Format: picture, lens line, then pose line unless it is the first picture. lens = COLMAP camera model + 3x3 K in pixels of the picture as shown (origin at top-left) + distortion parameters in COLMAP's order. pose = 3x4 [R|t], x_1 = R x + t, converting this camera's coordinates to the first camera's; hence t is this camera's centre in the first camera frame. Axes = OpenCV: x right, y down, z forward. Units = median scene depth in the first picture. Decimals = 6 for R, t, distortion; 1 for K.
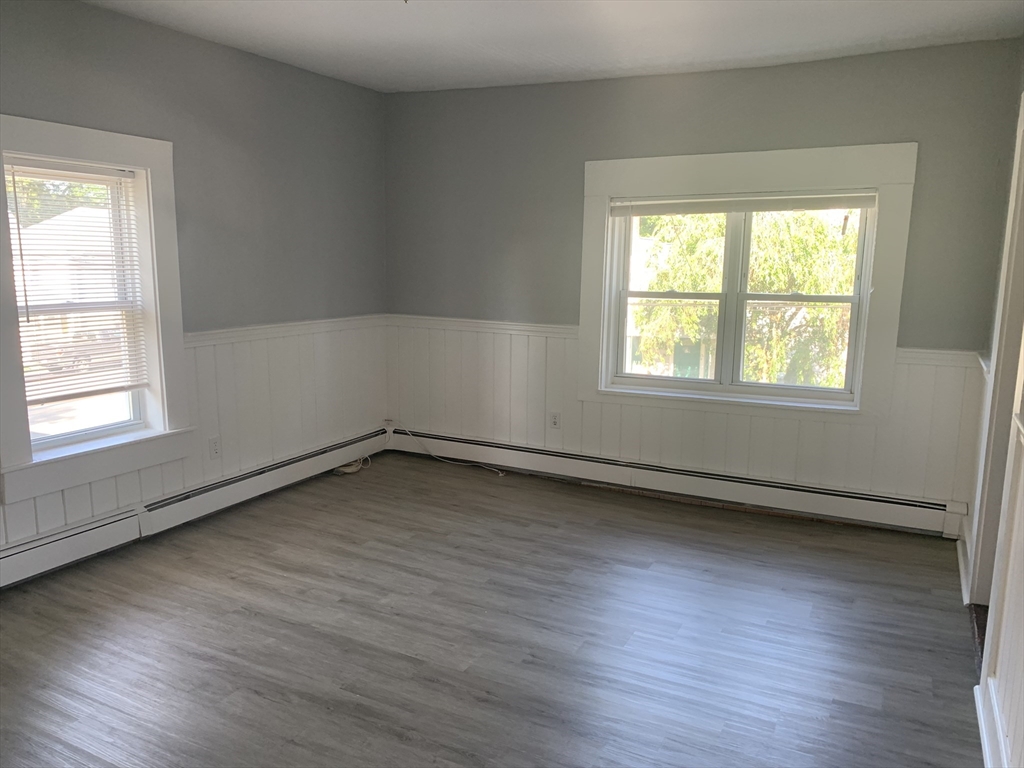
lens RADIAL K [[777.5, 0, 512.0], [0, 777.5, 384.0], [0, 0, 1]] dist [0.006957, 0.002837]
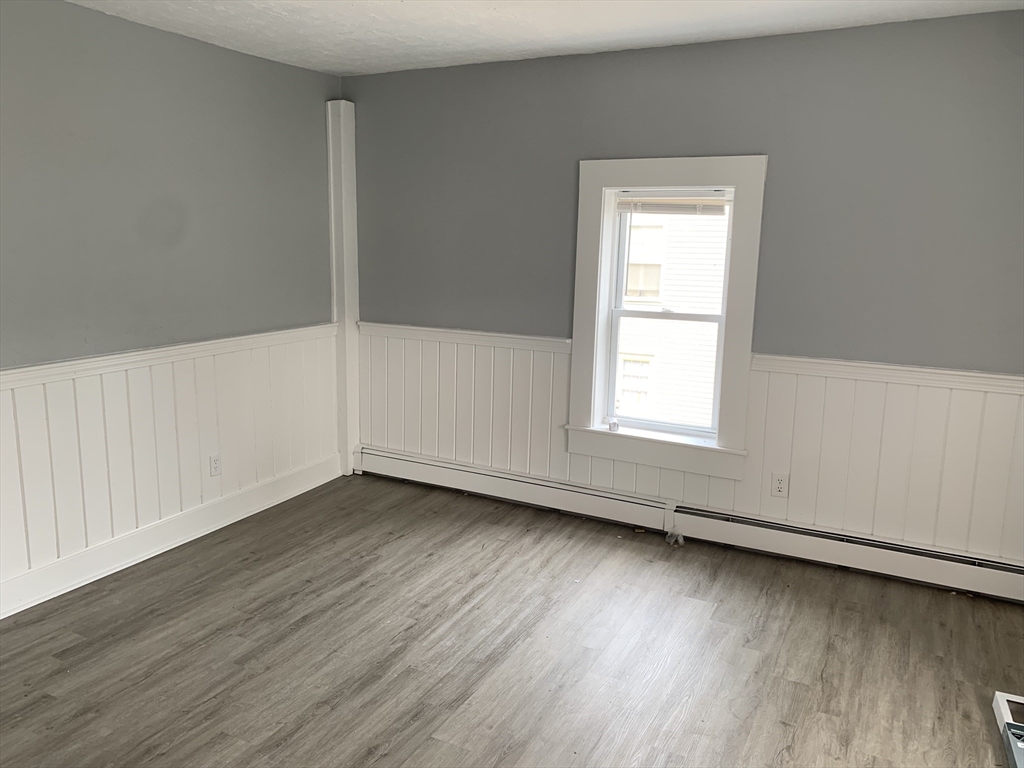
lens RADIAL K [[777.5, 0, 512.0], [0, 777.5, 384.0], [0, 0, 1]] dist [0.006957, 0.002837]
pose [[0.010779, 0.181185, -0.983390, 0.547876], [-0.191558, 0.965607, 0.175809, -0.149083], [0.981422, 0.186481, 0.045116, 0.704149]]
